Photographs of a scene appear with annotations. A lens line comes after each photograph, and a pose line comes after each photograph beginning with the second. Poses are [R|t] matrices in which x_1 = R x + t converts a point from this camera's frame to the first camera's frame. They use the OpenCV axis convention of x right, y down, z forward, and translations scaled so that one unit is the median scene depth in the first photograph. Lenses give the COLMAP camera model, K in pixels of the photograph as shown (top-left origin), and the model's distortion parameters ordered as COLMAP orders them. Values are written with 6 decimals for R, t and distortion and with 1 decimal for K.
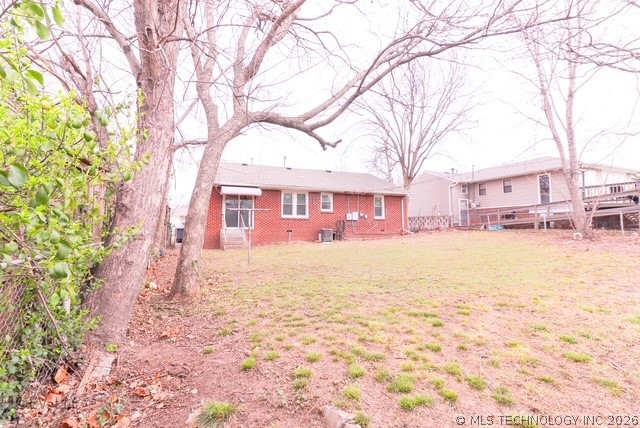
lens RADIAL K [[265.5, 0, 319.4], [0, 265.5, 212.3], [0, 0, 1]] dist [0.001130, 0.000131]
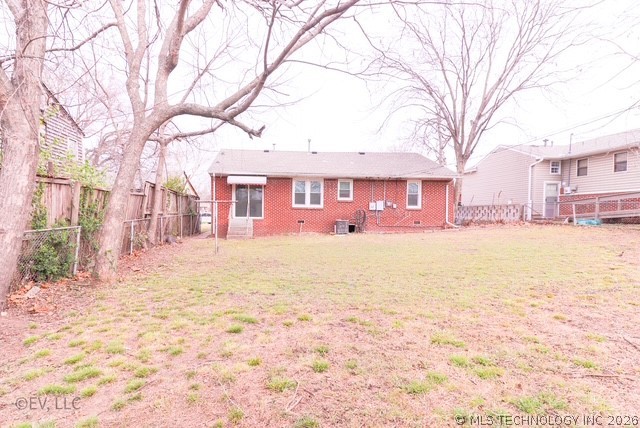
lens RADIAL K [[295.0, 0, 317.1], [0, 295.0, 220.9], [0, 0, 1]] dist [0.005108, -0.003422]
pose [[0.954895, 0.017300, -0.296441, 0.227250], [0.005466, 0.997108, 0.075797, -0.009713], [0.296895, -0.073998, 0.952039, 0.026844]]
